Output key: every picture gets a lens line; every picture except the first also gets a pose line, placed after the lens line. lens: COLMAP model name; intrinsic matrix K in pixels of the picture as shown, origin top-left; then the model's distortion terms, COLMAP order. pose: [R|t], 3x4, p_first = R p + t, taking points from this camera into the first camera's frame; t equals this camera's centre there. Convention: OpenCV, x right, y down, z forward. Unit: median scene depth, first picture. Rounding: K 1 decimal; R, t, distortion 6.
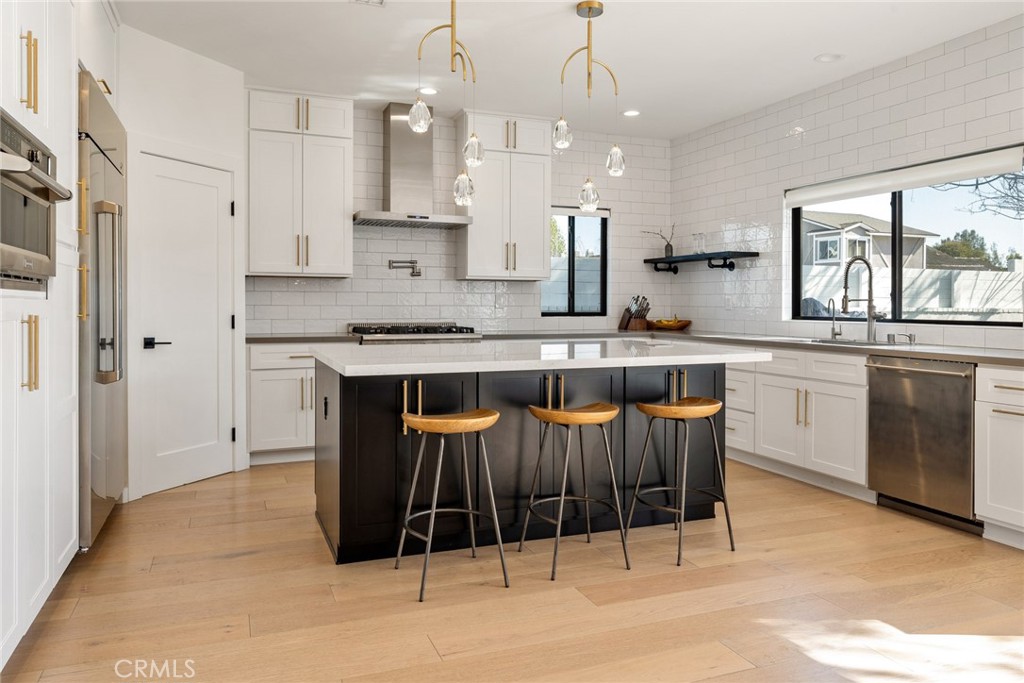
lens RADIAL K [[713.5, 0, 490.8], [0, 713.5, 308.2], [0, 0, 1]] dist [0.006186, -0.001181]
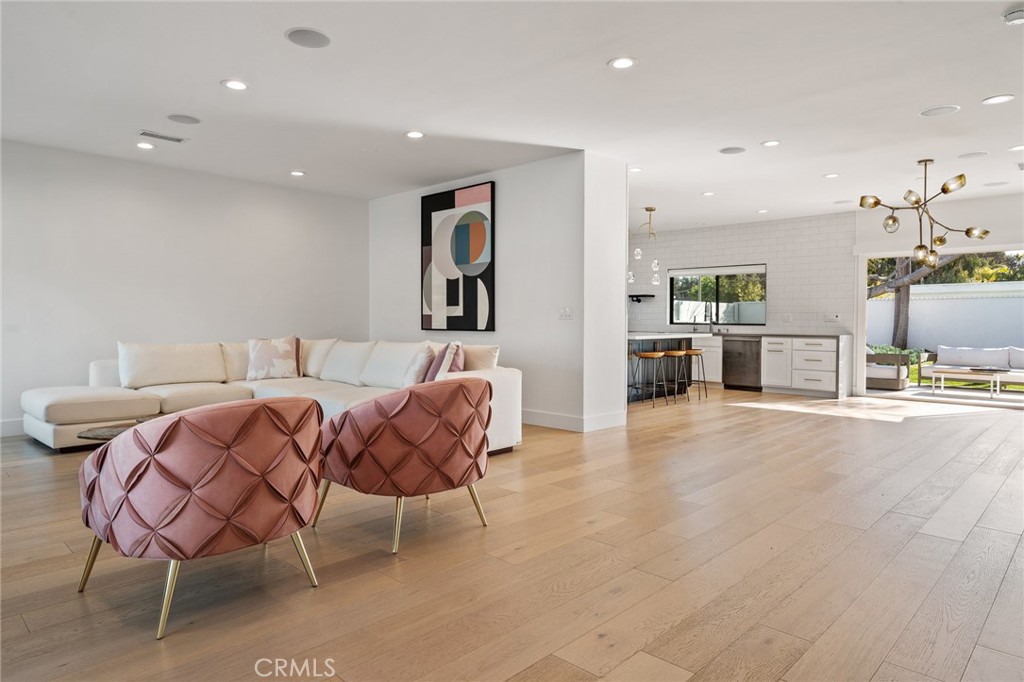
lens RADIAL K [[632.9, 0, 493.5], [0, 632.9, 328.5], [0, 0, 1]] dist [0.010134, -0.001138]
pose [[0.911249, -0.004102, 0.411835, -1.235206], [0.000119, 0.999953, 0.009697, 0.011914], [-0.411855, -0.008787, 0.911207, -0.845524]]
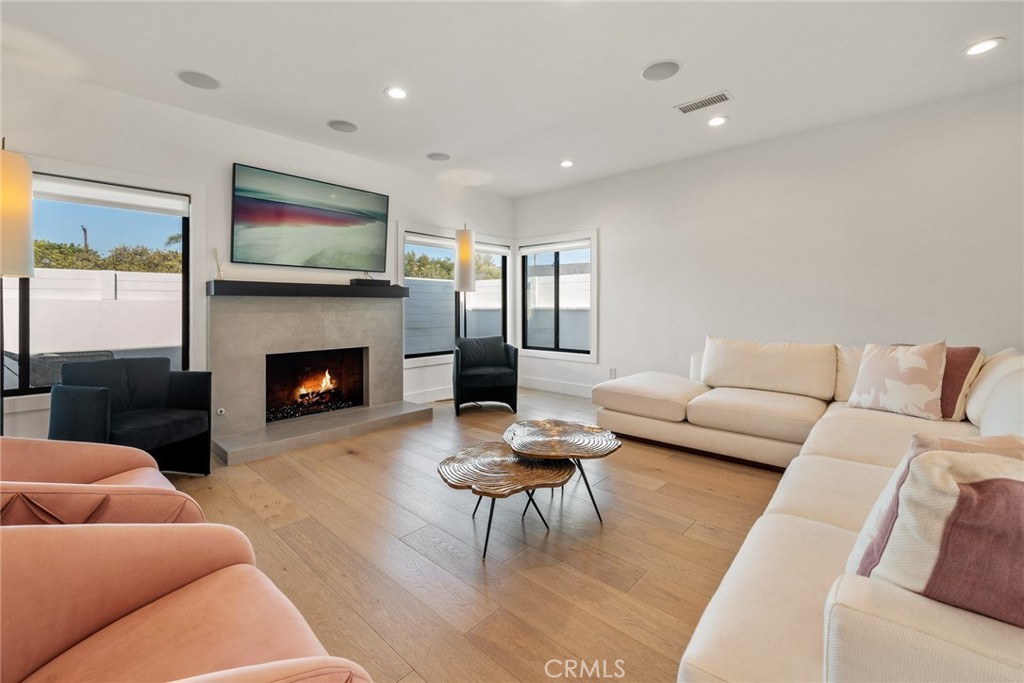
lens RADIAL K [[427.2, 0, 504.6], [0, 427.2, 306.9], [0, 0, 1]] dist [0.002170, -0.001490]
pose [[0.435276, -0.004140, -0.900287, -0.767485], [0.001567, 0.999991, -0.003841, -0.003772], [0.900296, 0.000261, 0.435279, 0.006883]]
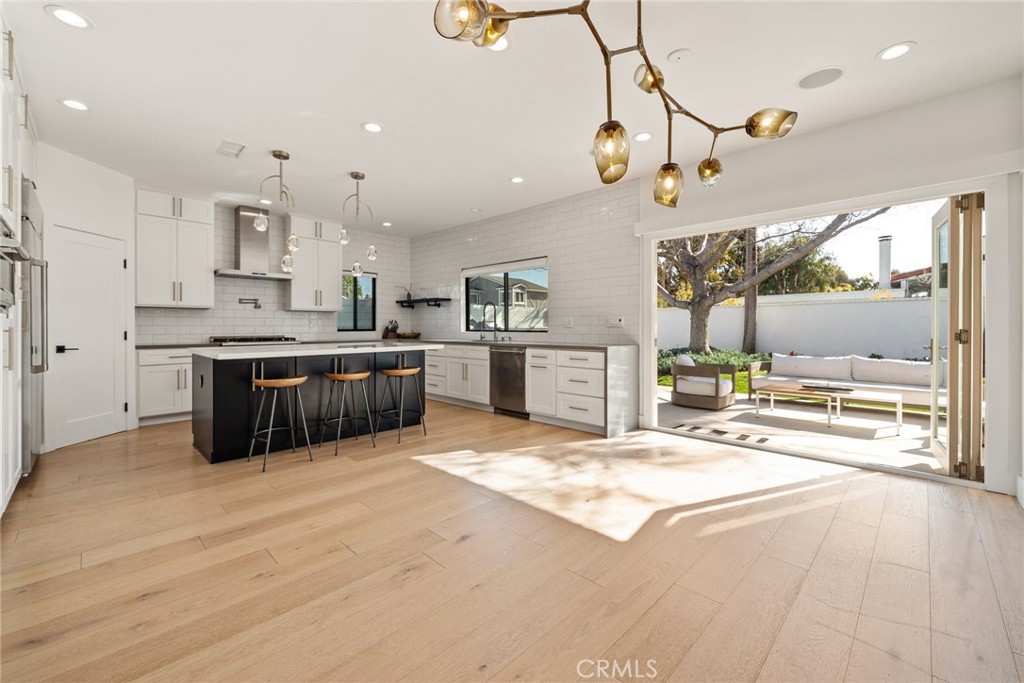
lens RADIAL K [[427.2, 0, 500.0], [0, 427.2, 326.4], [0, 0, 1]] dist [0.002170, -0.001490]
pose [[0.914768, -0.004154, 0.403959, 0.015448], [0.007049, 0.999959, -0.005680, 0.011500], [-0.403918, 0.008043, 0.914760, -0.222389]]
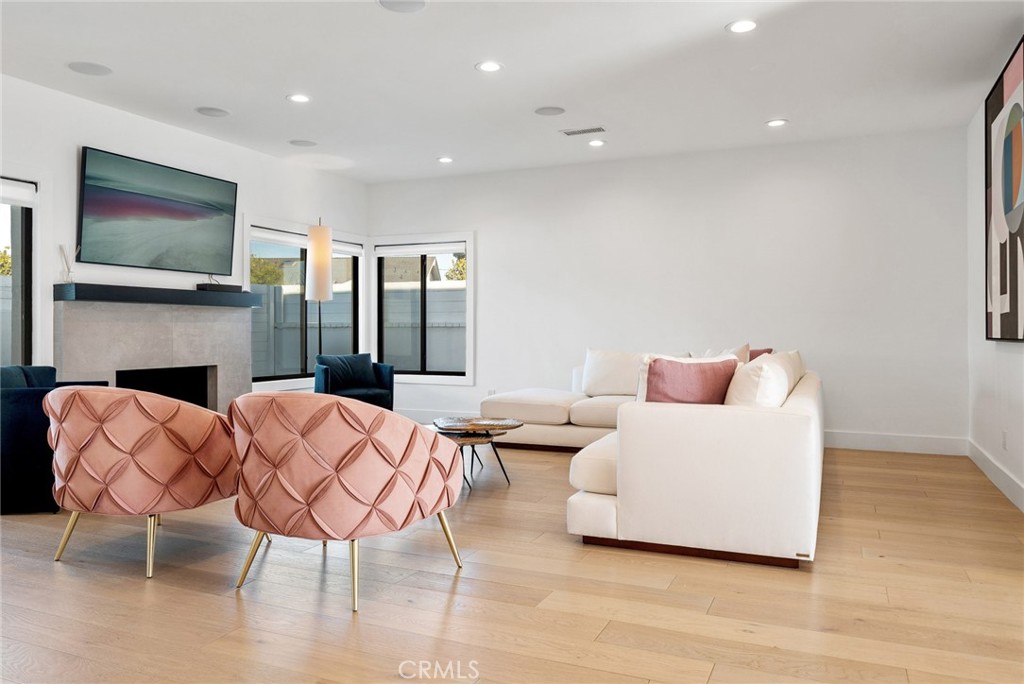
lens RADIAL K [[741.0, 0, 505.8], [0, 741.0, 336.6], [0, 0, 1]] dist [0.005143, 0.008416]
pose [[0.699612, 0.003558, -0.714514, -0.361259], [-0.000800, 0.999991, 0.004196, 0.024533], [0.714522, -0.002364, 0.699609, -0.477017]]
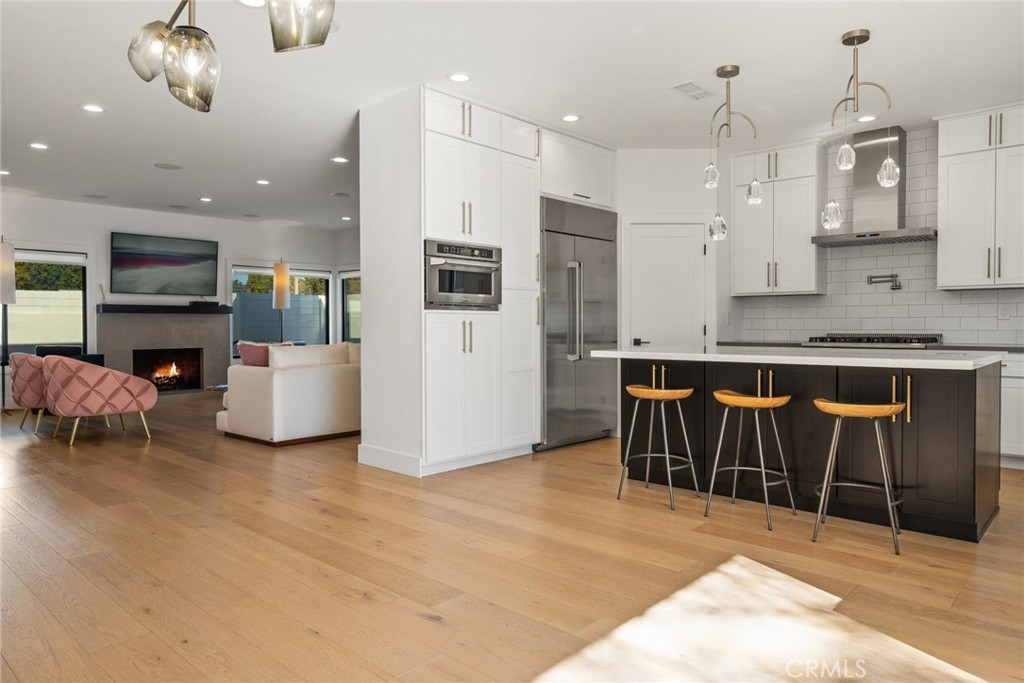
lens RADIAL K [[651.1, 0, 494.2], [0, 651.1, 340.6], [0, 0, 1]] dist [0.000277, 0.004182]
pose [[0.442773, 0.019211, -0.896428, 0.687684], [-0.000234, 0.999773, 0.021310, 0.014192], [0.896634, -0.009225, 0.442677, 0.065259]]
